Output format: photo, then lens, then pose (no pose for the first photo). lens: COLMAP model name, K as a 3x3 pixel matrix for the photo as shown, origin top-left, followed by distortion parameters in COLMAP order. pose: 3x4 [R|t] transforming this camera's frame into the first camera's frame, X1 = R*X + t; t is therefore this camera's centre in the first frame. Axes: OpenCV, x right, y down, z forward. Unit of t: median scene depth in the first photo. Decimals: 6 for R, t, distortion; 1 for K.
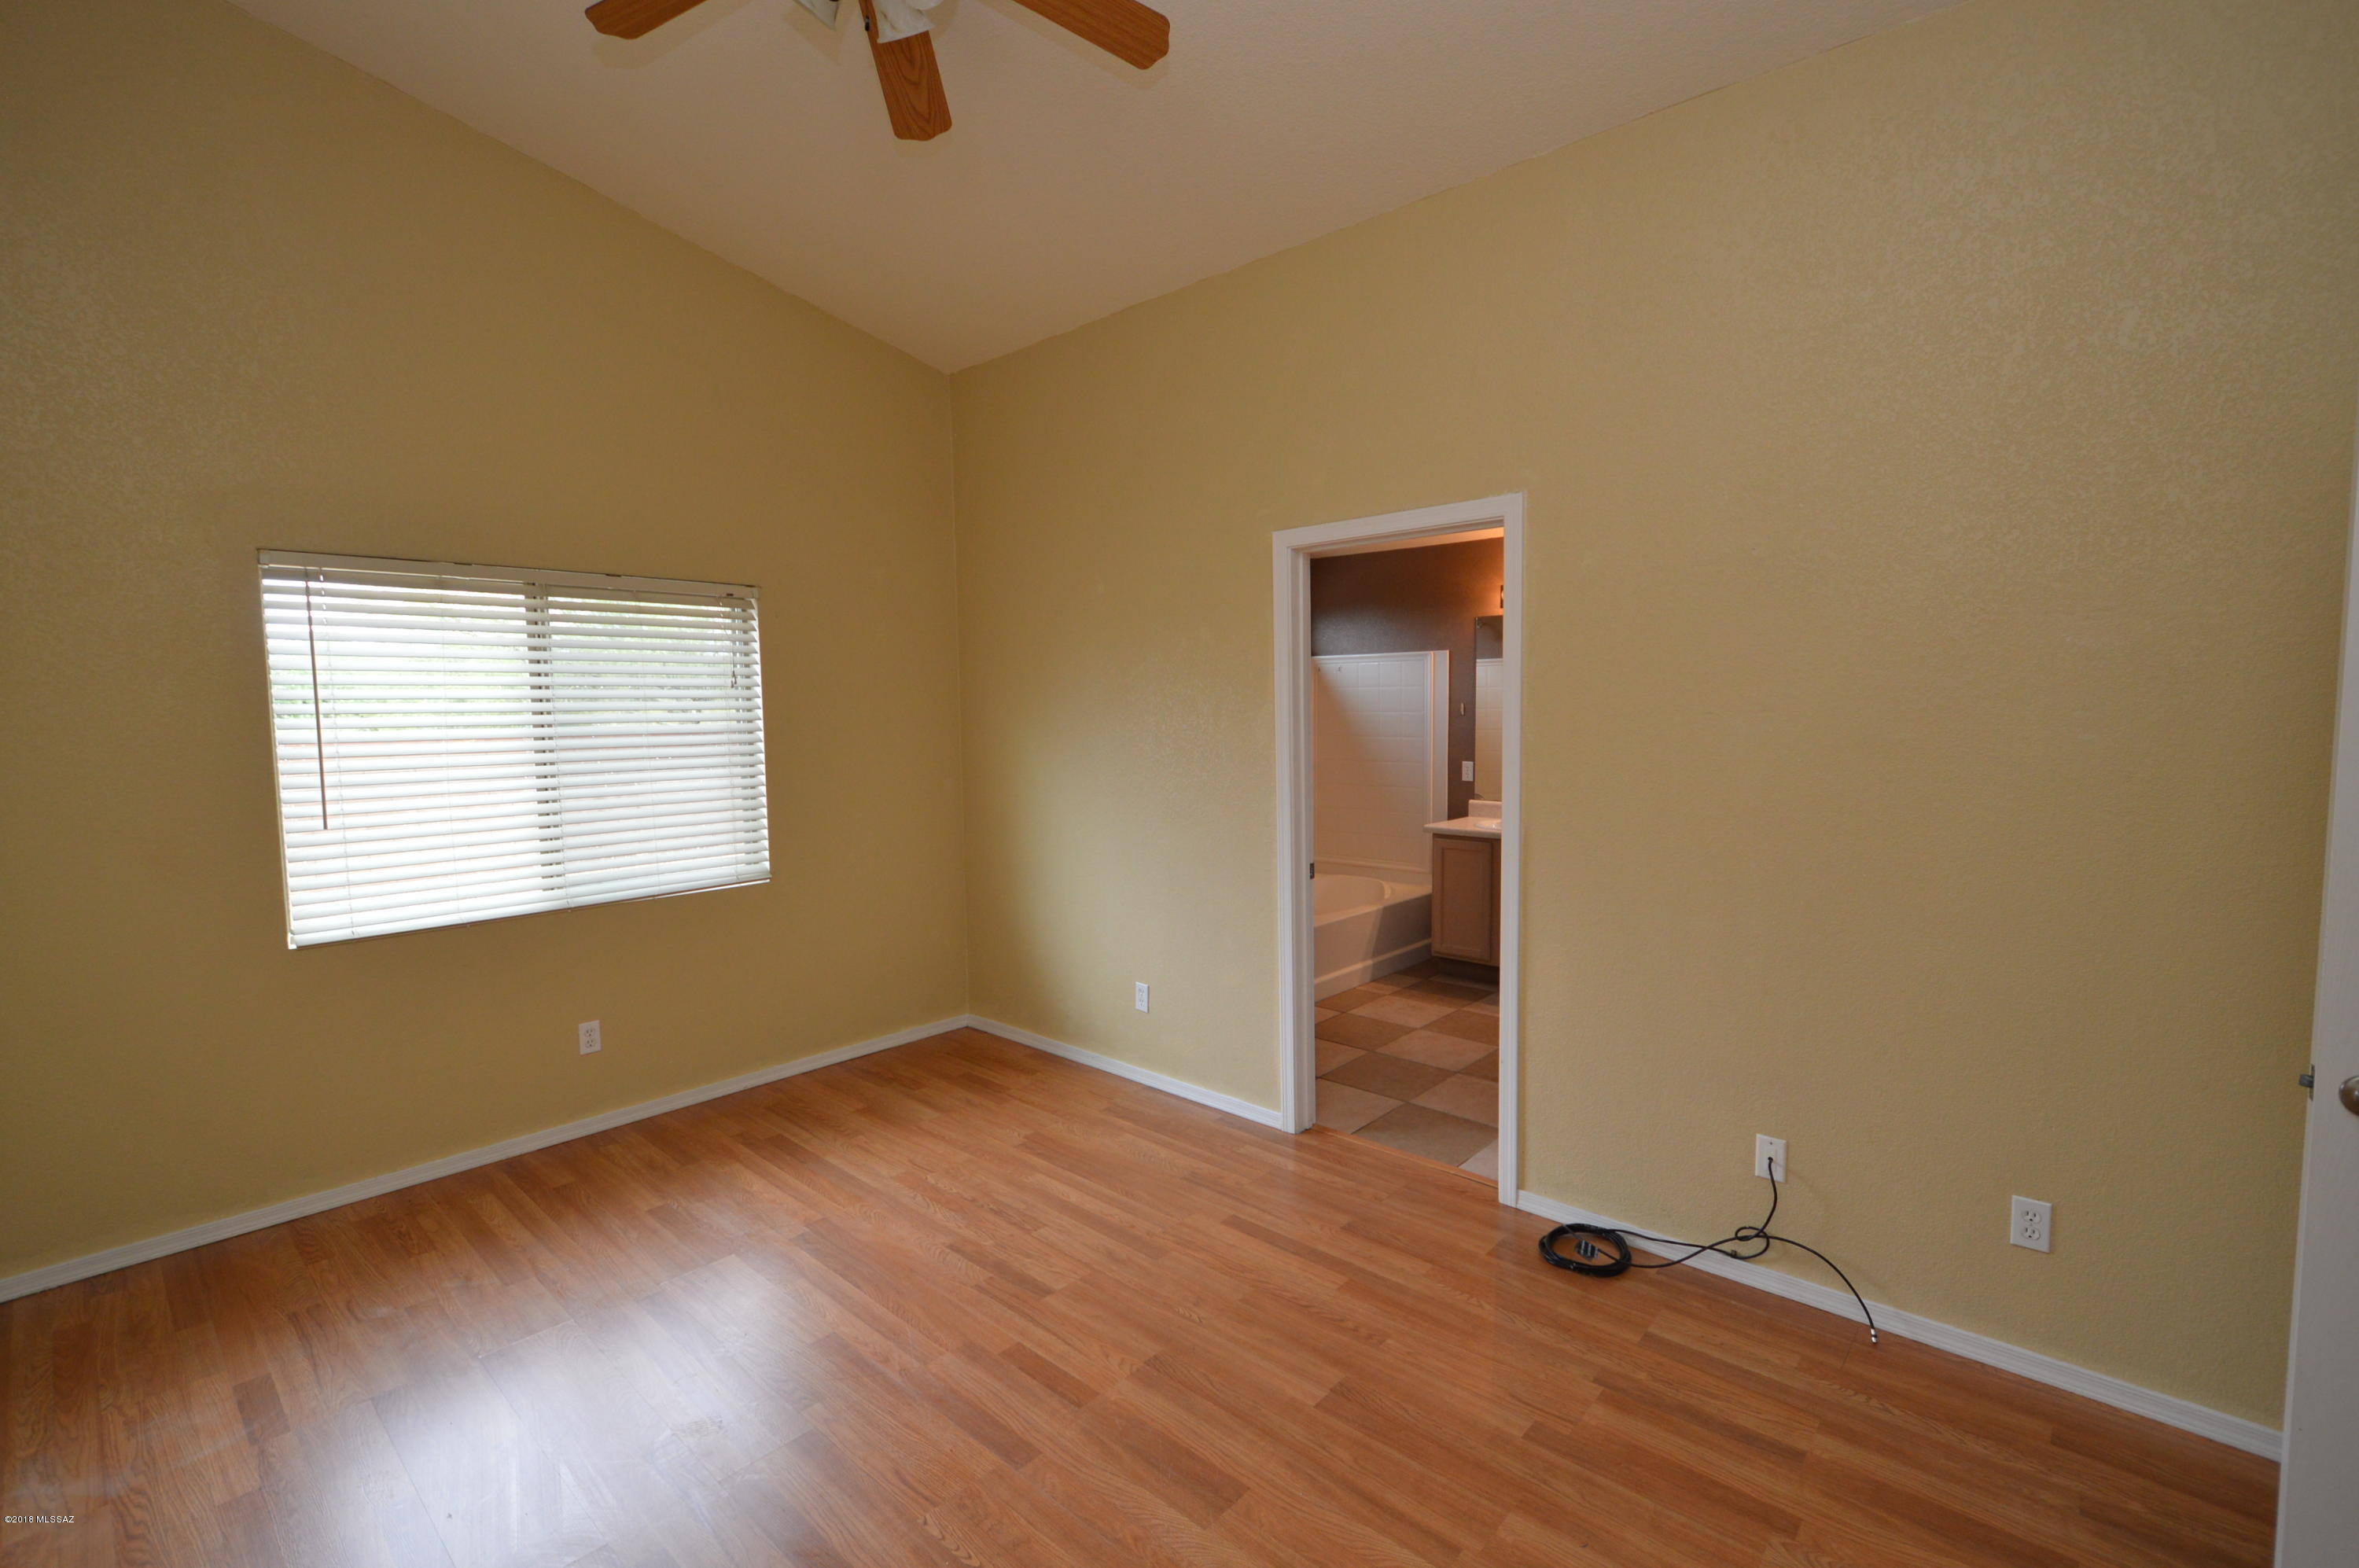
lens RADIAL K [[1035.6, 0, 1185.8], [0, 1035.6, 785.0], [0, 0, 1]] dist [0.001568, -0.005929]
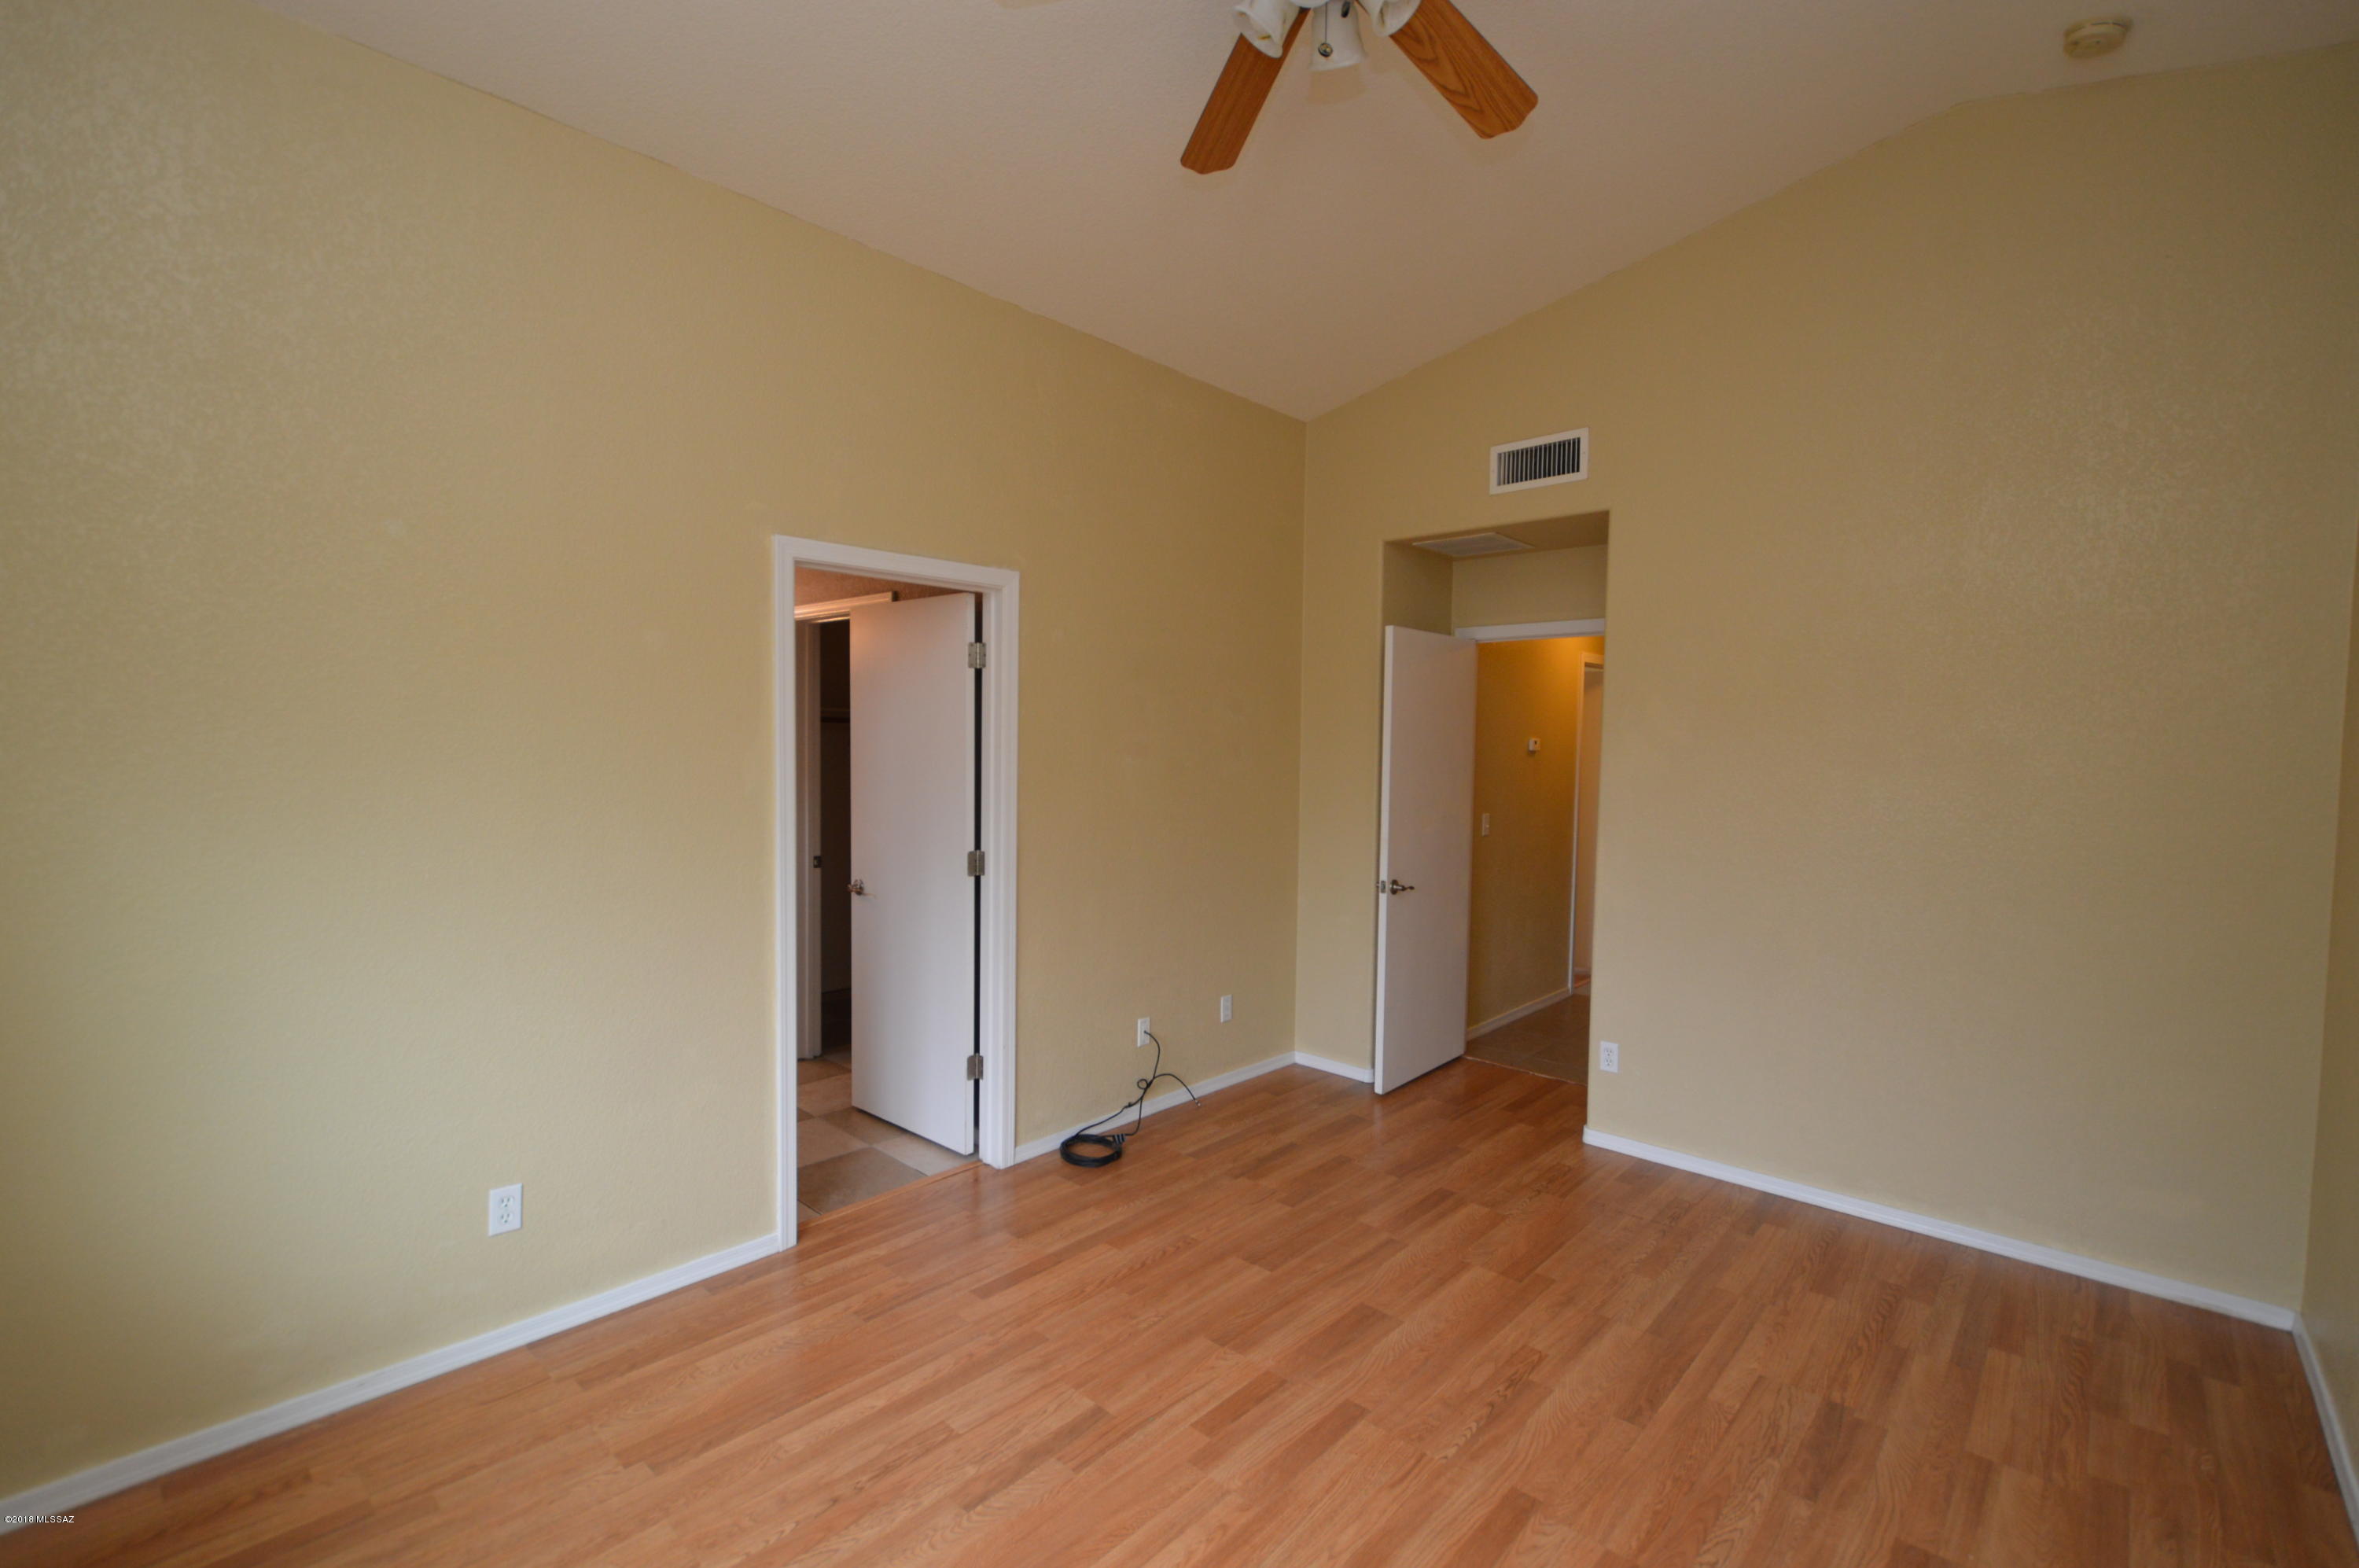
lens RADIAL K [[1035.6, 0, 1185.8], [0, 1035.6, 785.0], [0, 0, 1]] dist [0.001568, -0.005929]
pose [[0.007526, -0.034780, 0.999367, -0.953707], [0.064770, 0.997313, 0.034221, -0.061654], [-0.997872, 0.064471, 0.009758, 0.850926]]
